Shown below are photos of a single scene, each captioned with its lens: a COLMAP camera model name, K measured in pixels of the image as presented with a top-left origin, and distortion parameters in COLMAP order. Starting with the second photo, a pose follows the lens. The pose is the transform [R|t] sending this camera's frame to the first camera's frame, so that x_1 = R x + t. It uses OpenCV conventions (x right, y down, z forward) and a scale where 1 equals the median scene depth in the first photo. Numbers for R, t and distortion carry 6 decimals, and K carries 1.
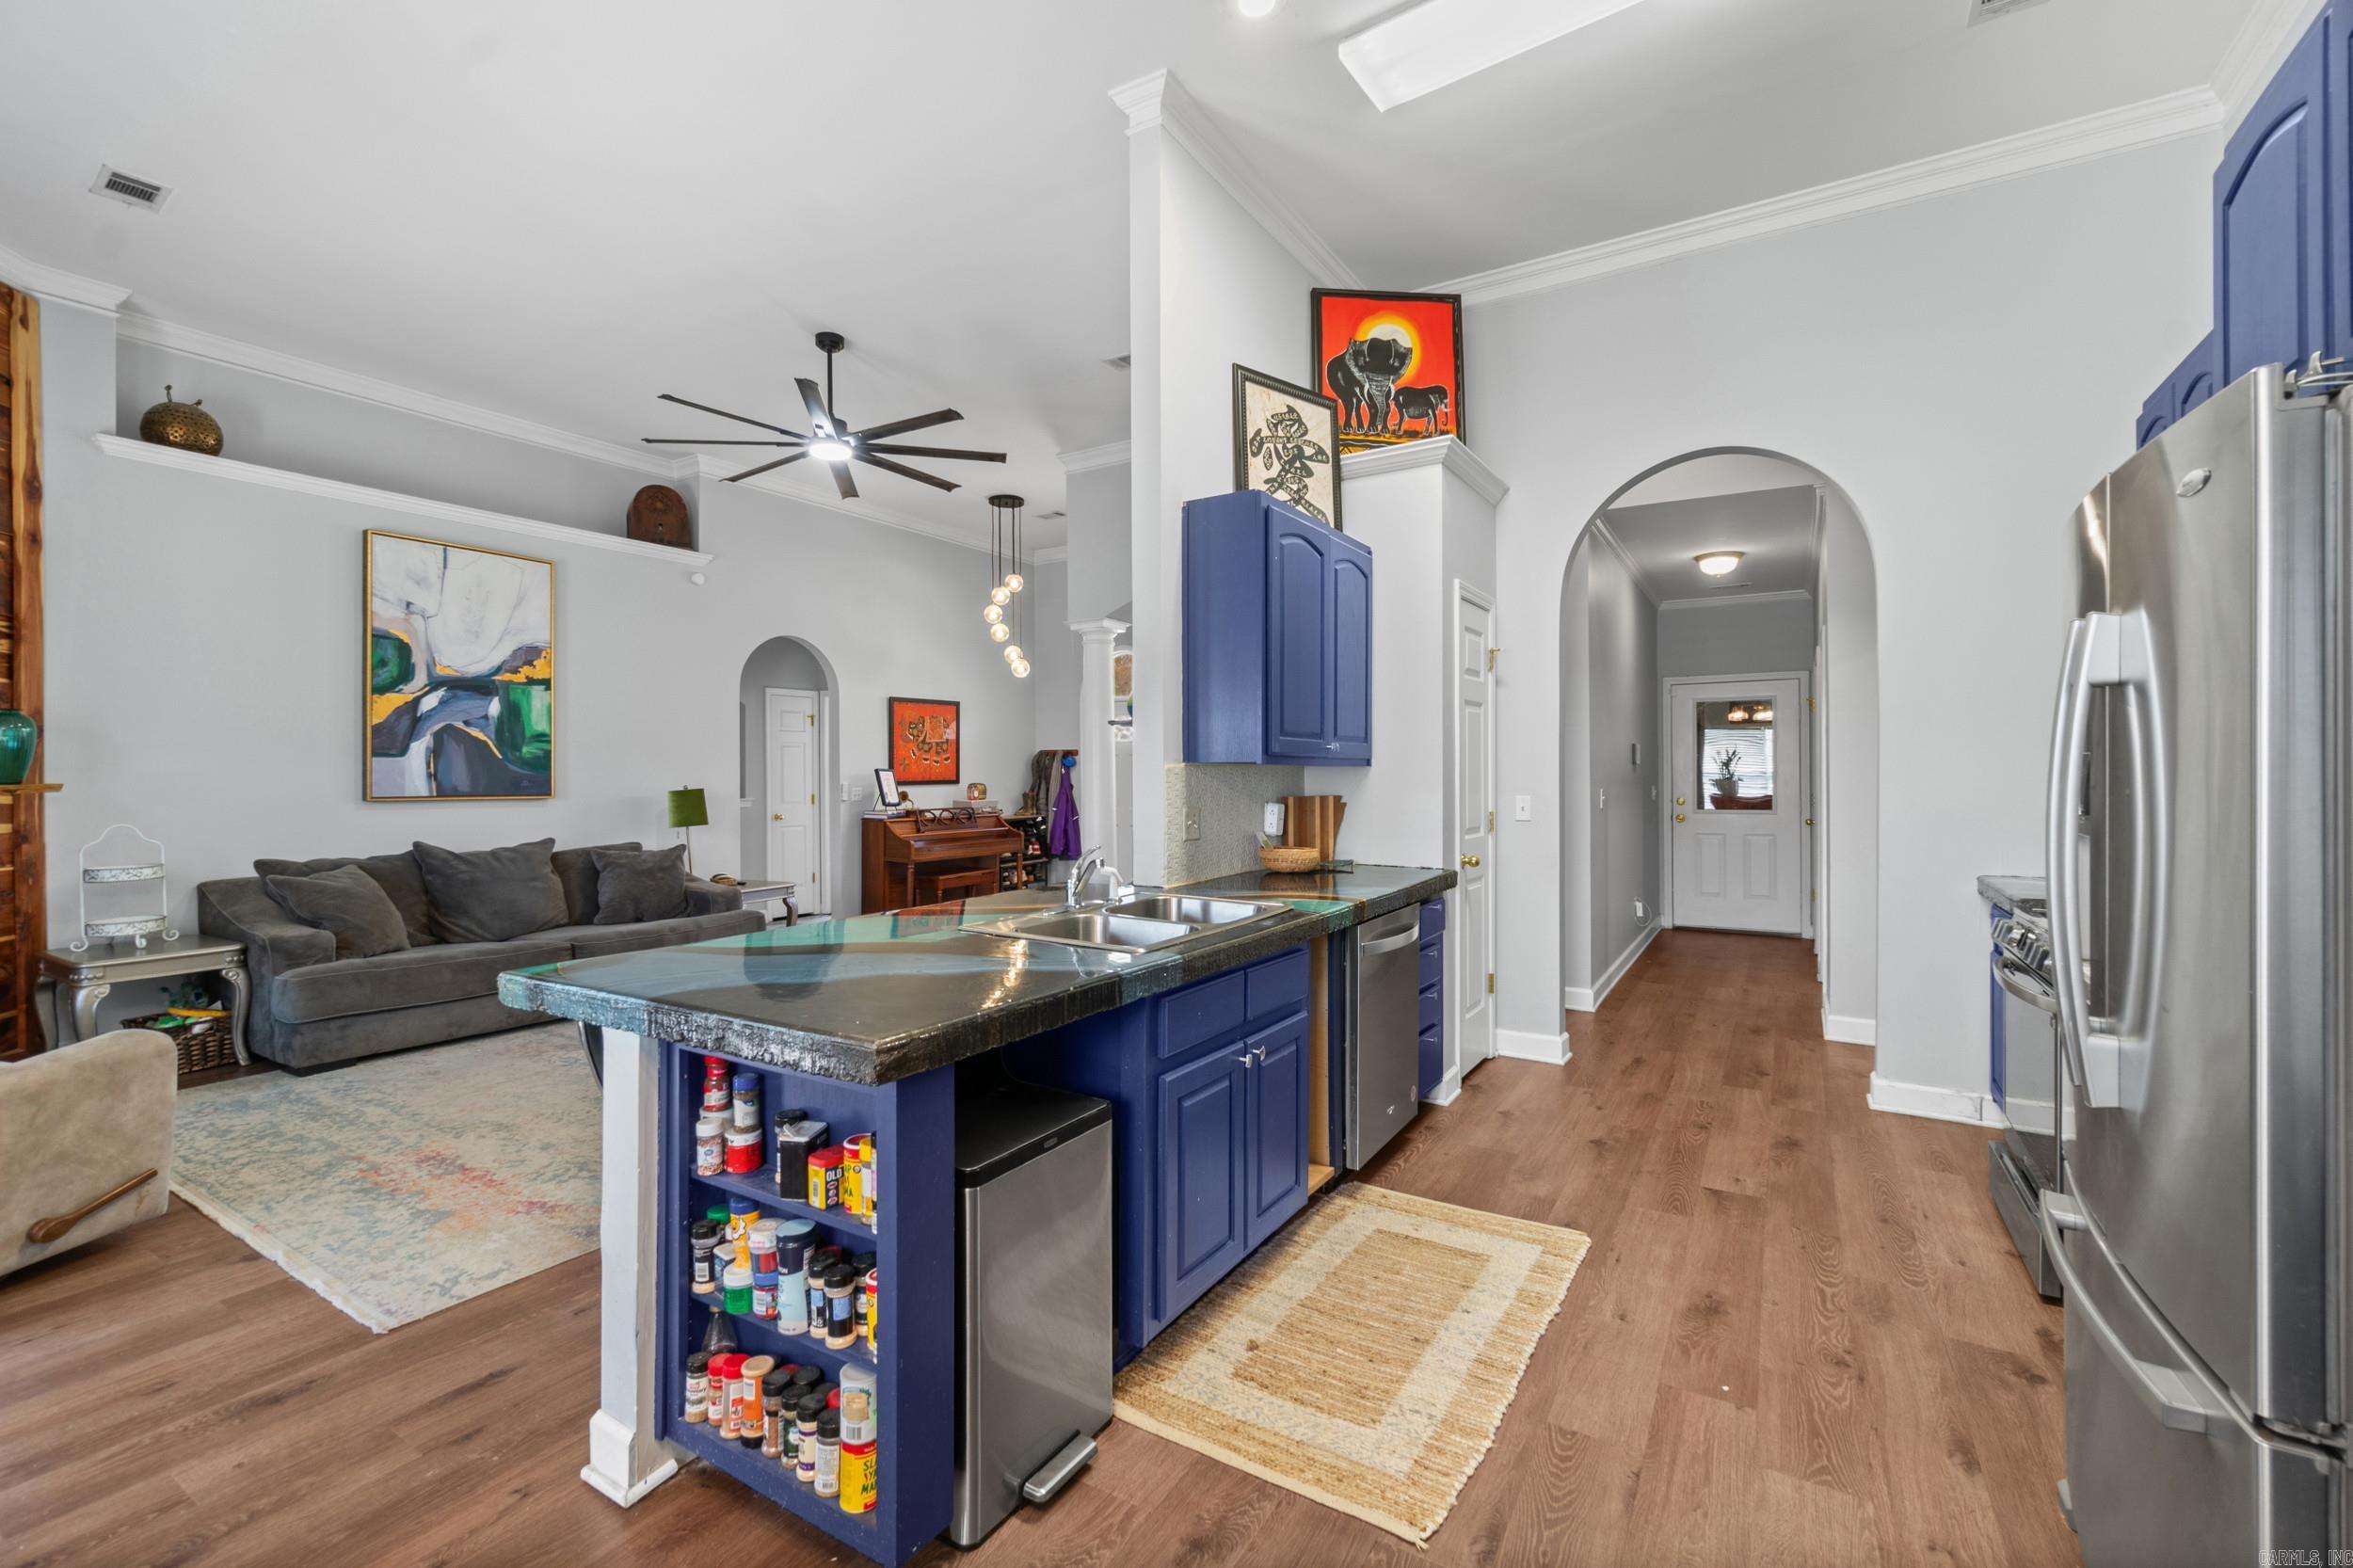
lens RADIAL K [[1019.6, 0, 1161.3], [0, 1019.6, 775.0], [0, 0, 1]] dist [-0.003782, 0.001537]
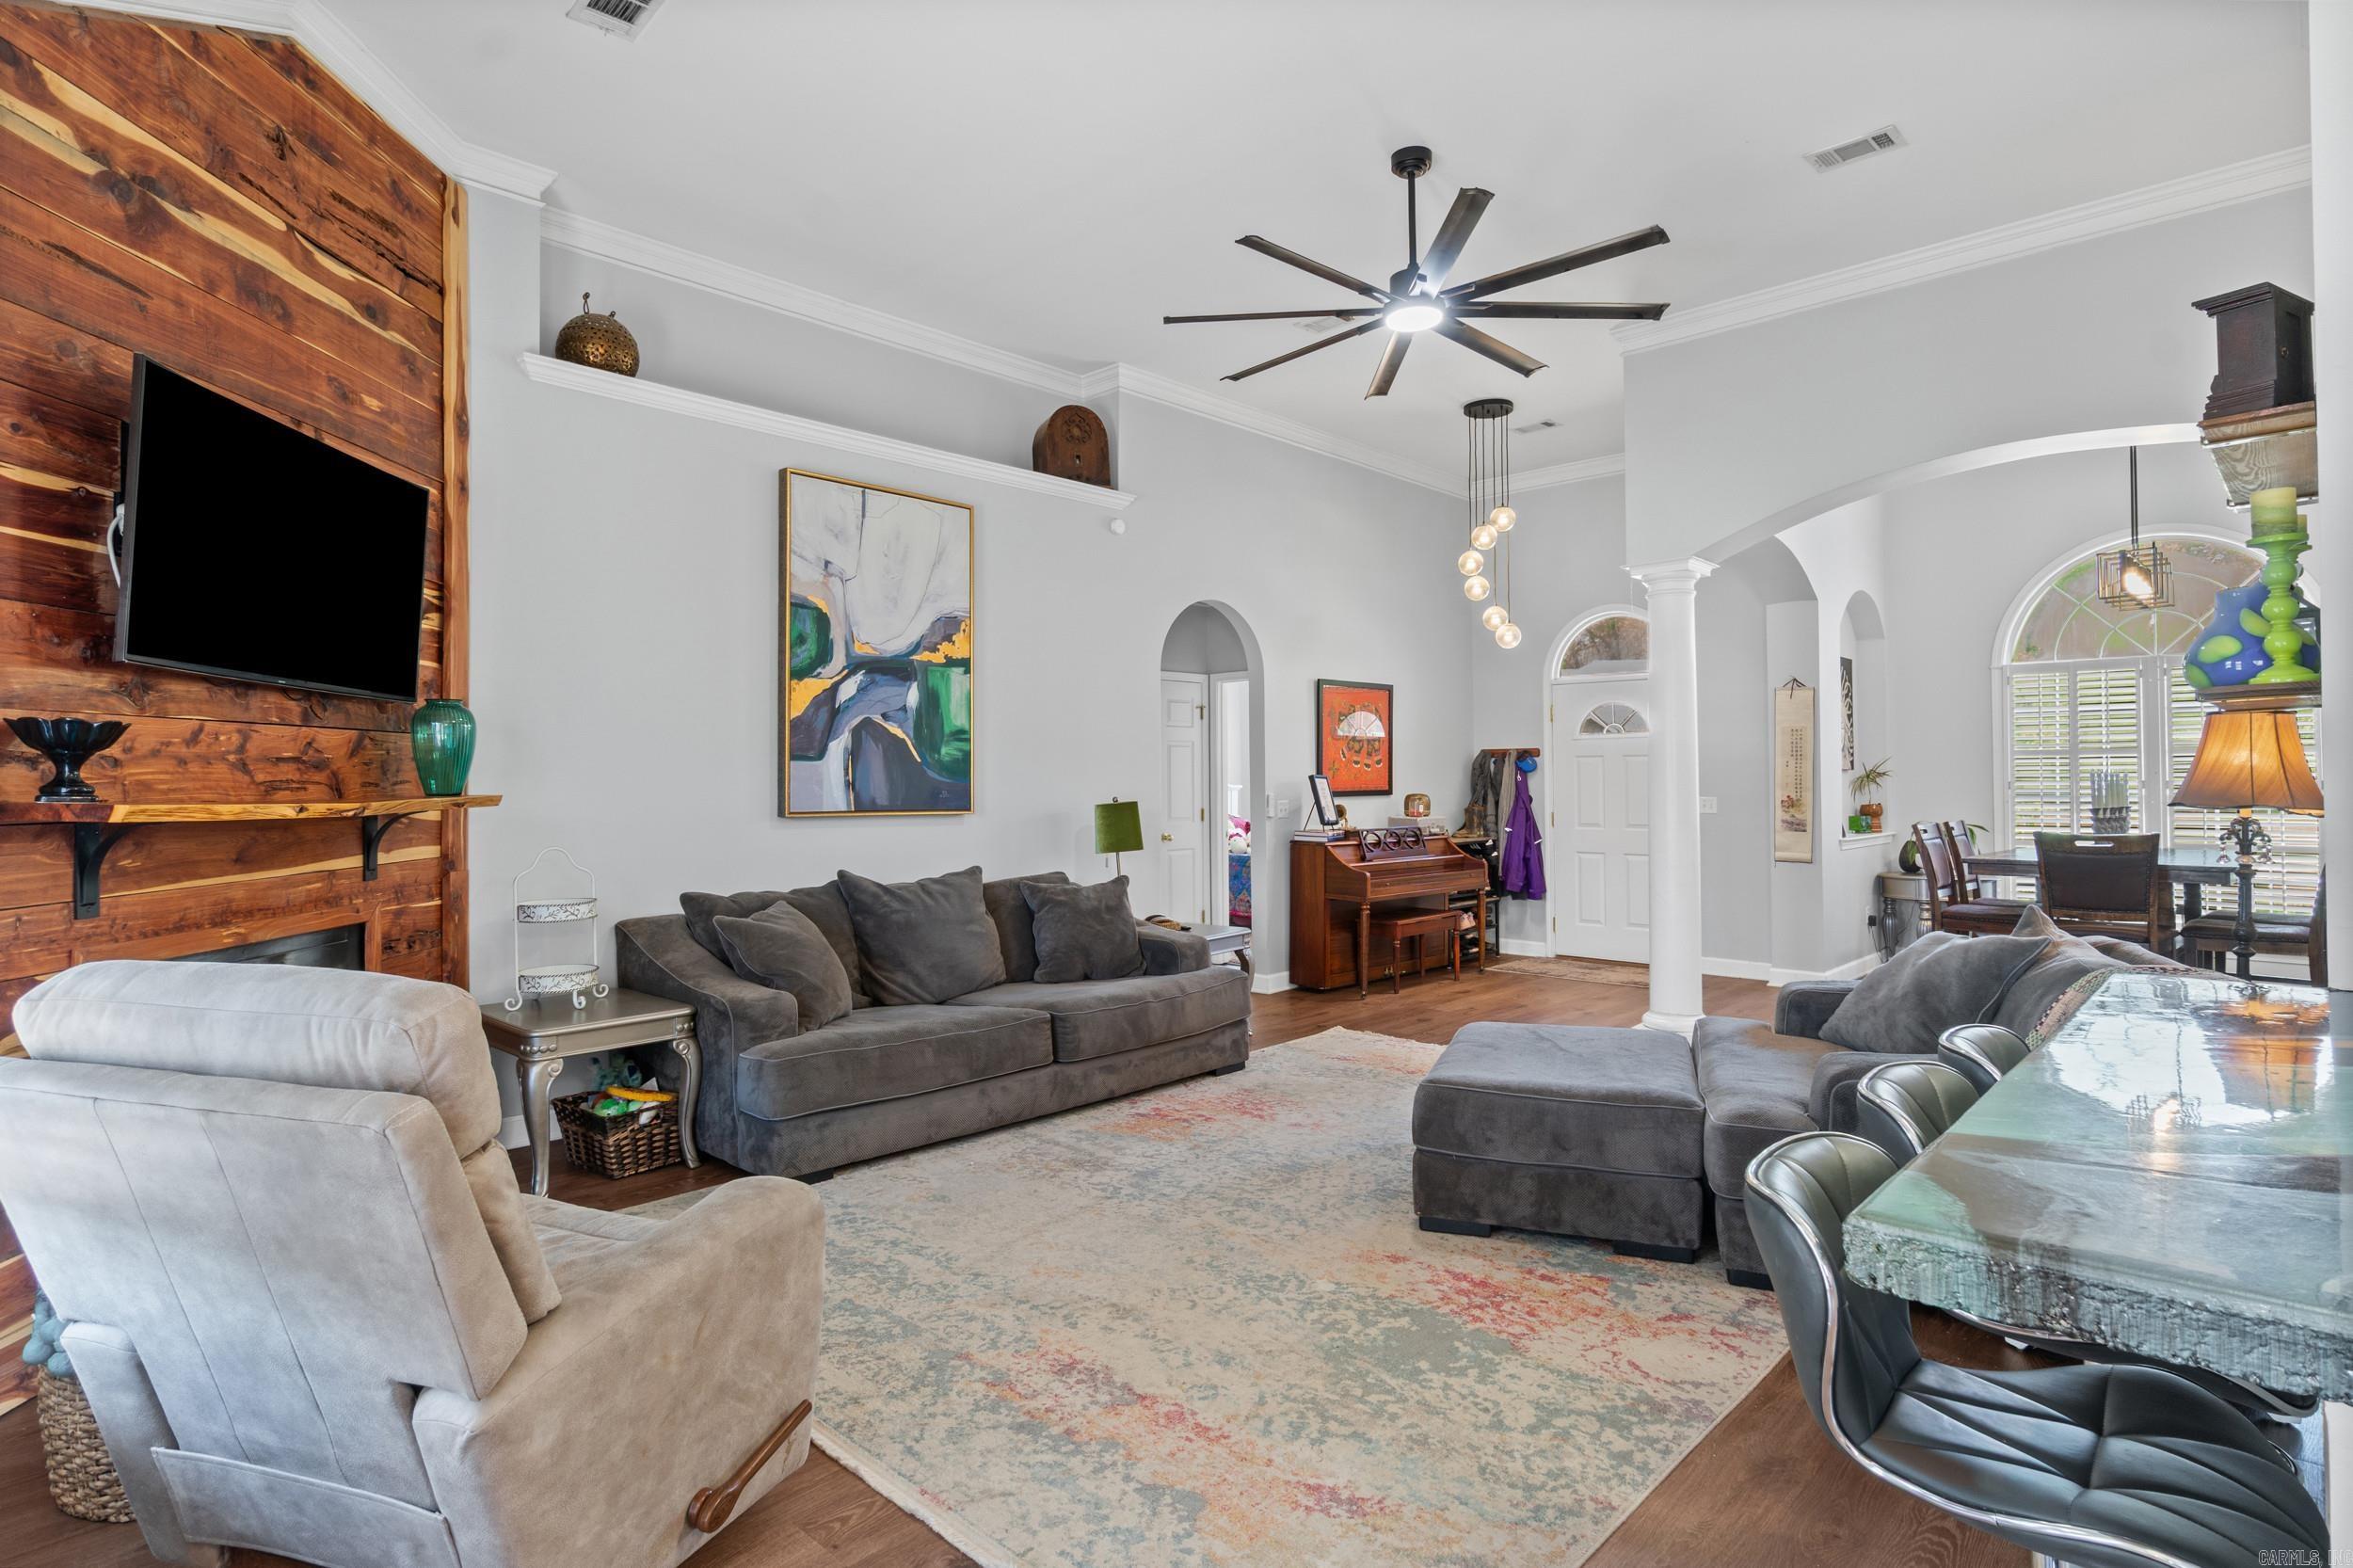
lens RADIAL K [[1219.4, 0, 1153.1], [0, 1219.4, 766.4], [0, 0, 1]] dist [0.001434, -0.001711]
pose [[0.979197, -0.002814, -0.202891, -0.307006], [0.000175, 0.999915, -0.013023, -0.001057], [0.202910, 0.012716, 0.979115, 0.142200]]
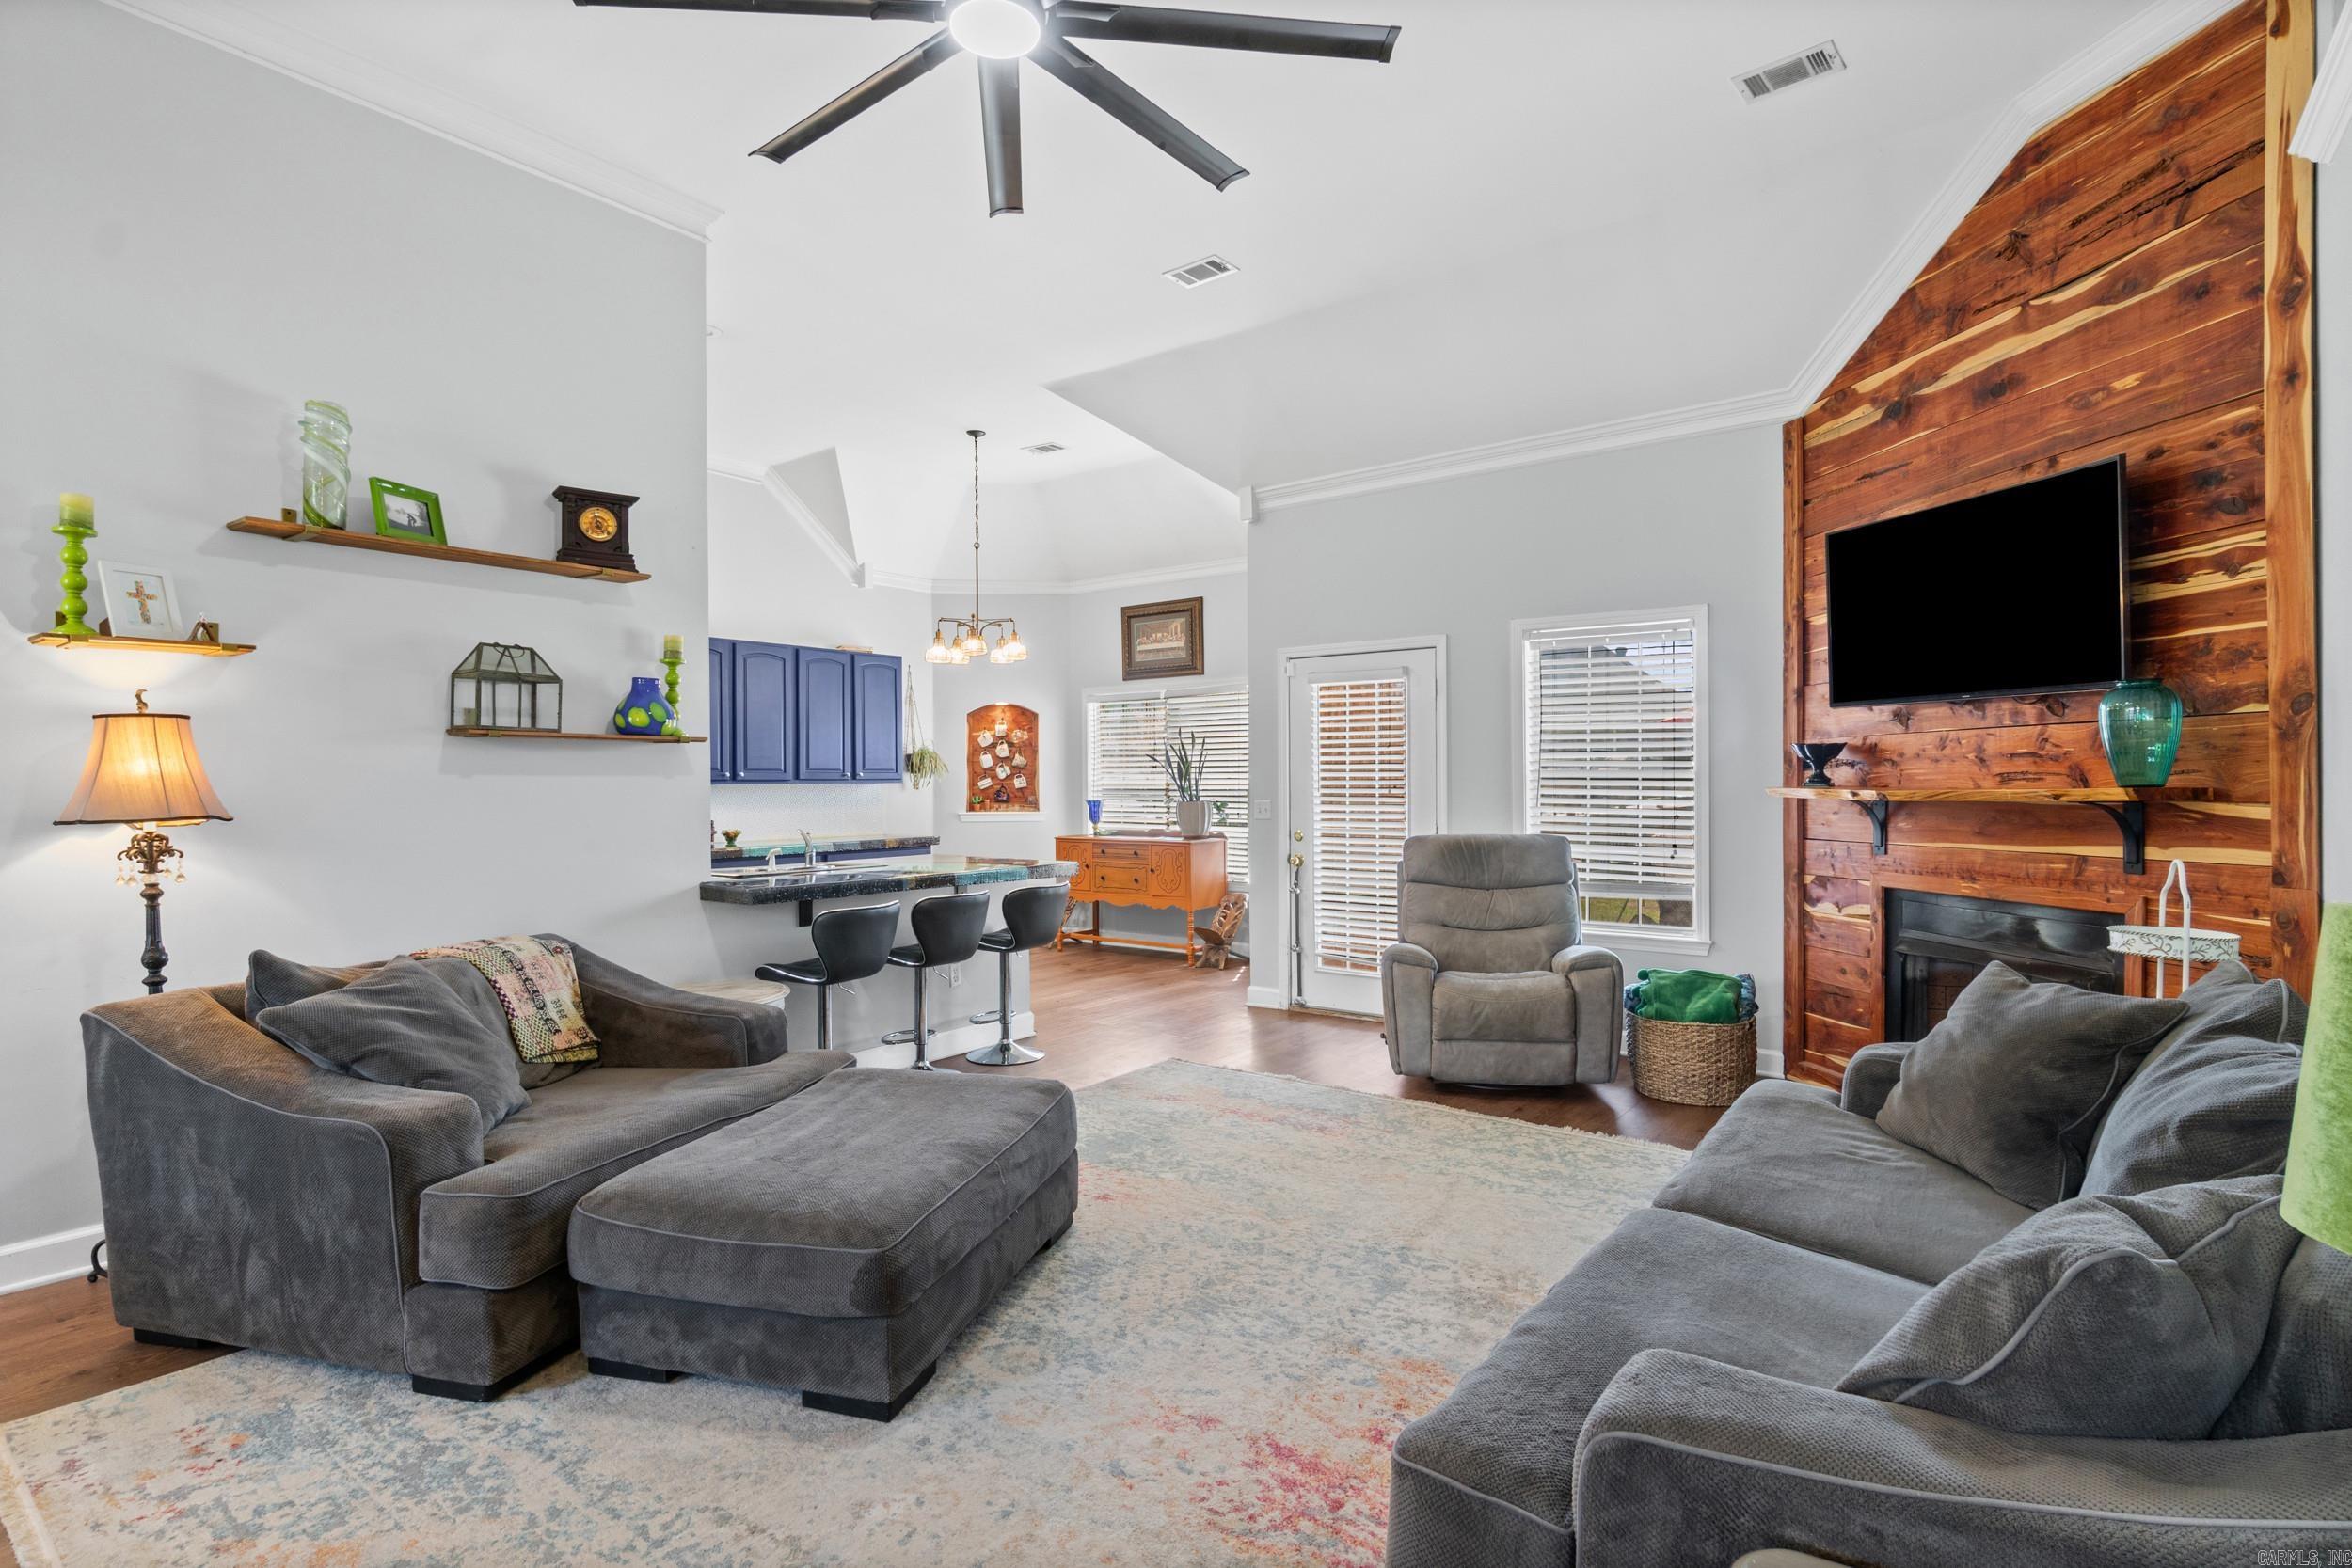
lens RADIAL K [[1067.7, 0, 1181.0], [0, 1067.7, 787.6], [0, 0, 1]] dist [0.000758, 0.000021]
pose [[-0.997382, 0.010275, 0.071583, -0.398057], [0.010611, 0.999934, 0.004309, -0.000967], [-0.071534, 0.005057, -0.997425, 1.319756]]
